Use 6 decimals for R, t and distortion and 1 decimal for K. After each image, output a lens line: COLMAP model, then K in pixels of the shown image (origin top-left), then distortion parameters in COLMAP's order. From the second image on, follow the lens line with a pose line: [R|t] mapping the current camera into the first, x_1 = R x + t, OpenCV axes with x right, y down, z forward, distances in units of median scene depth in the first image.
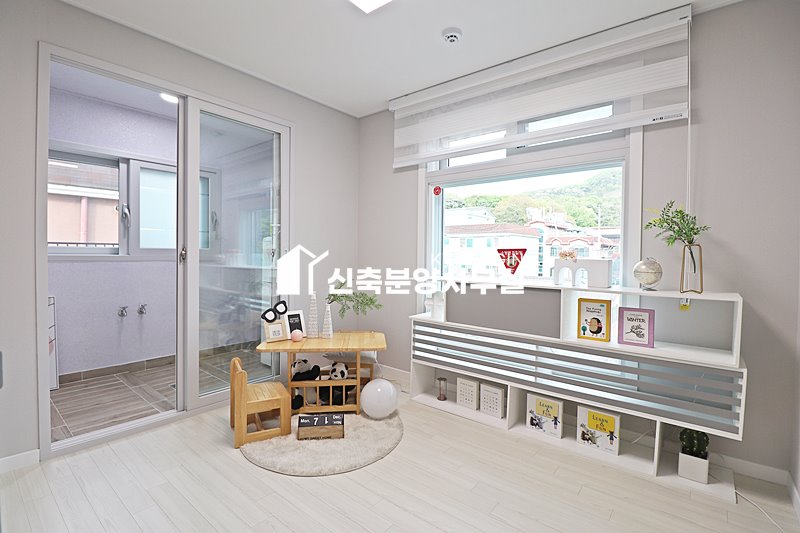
lens RADIAL K [[369.3, 0, 401.3], [0, 369.3, 260.9], [0, 0, 1]] dist [-0.001617, -0.012948]
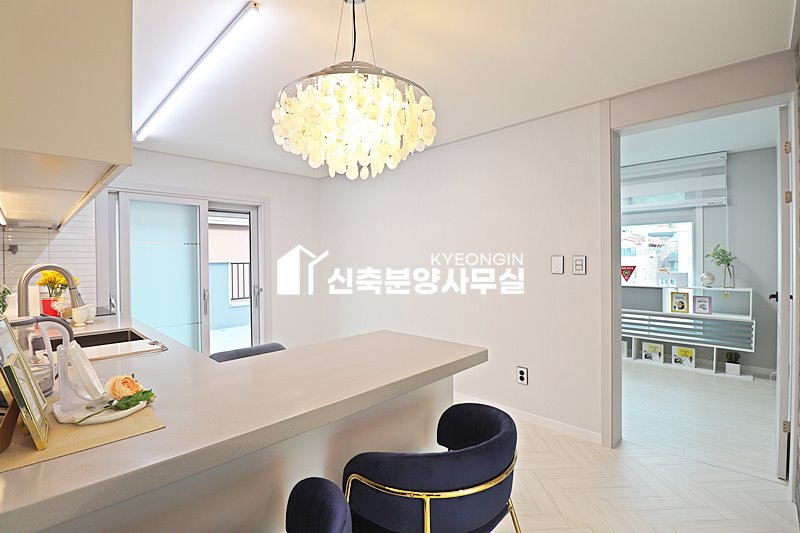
lens RADIAL K [[369.3, 0, 401.3], [0, 369.3, 260.9], [0, 0, 1]] dist [-0.001617, -0.012948]
pose [[0.995654, -0.023018, -0.090245, -0.849561], [0.022198, 0.999703, -0.010078, -0.084890], [0.090450, 0.008031, 0.995869, -1.200503]]
